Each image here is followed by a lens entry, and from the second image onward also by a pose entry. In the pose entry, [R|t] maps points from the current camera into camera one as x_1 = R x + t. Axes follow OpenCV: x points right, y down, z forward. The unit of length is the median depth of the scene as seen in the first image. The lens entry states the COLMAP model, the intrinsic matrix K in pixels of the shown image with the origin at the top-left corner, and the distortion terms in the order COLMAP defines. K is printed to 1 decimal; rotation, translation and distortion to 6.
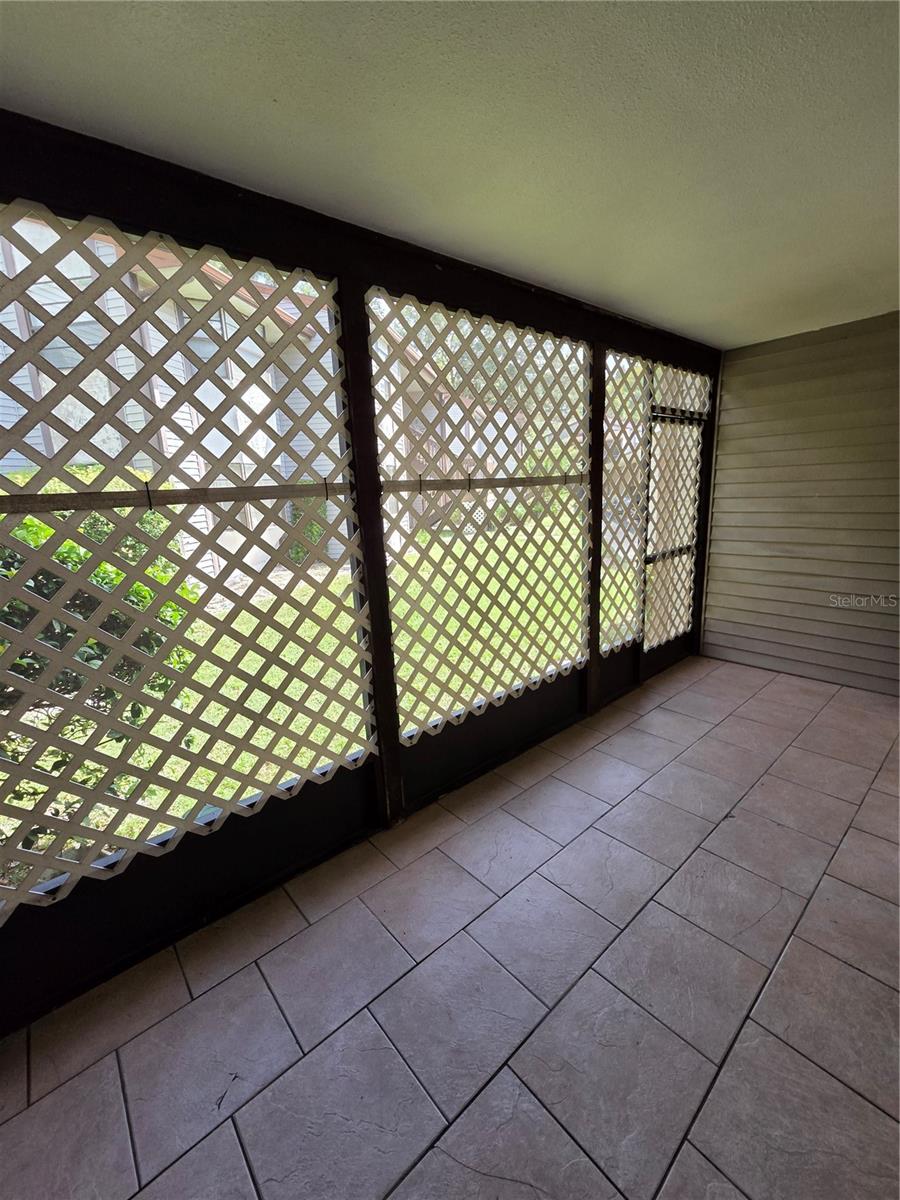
lens RADIAL K [[493.4, 0, 457.6], [0, 493.4, 598.5], [0, 0, 1]] dist [-0.001421, 0.001287]
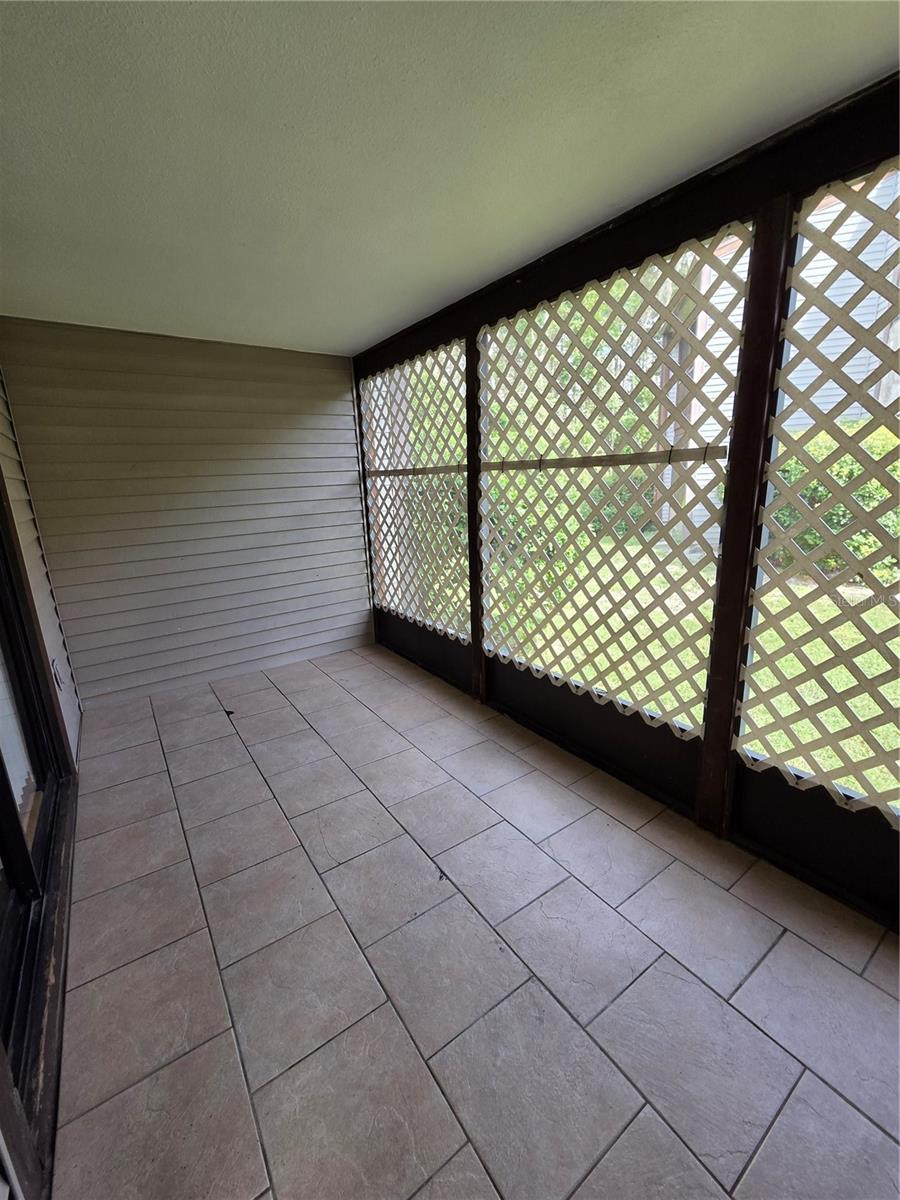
lens RADIAL K [[493.4, 0, 457.2], [0, 493.4, 598.2], [0, 0, 1]] dist [-0.001421, 0.001287]
pose [[-0.095373, 0.285751, -0.953546, 1.240823], [-0.181896, 0.936782, 0.298920, -0.263400], [0.978682, 0.201955, -0.037367, 0.980260]]
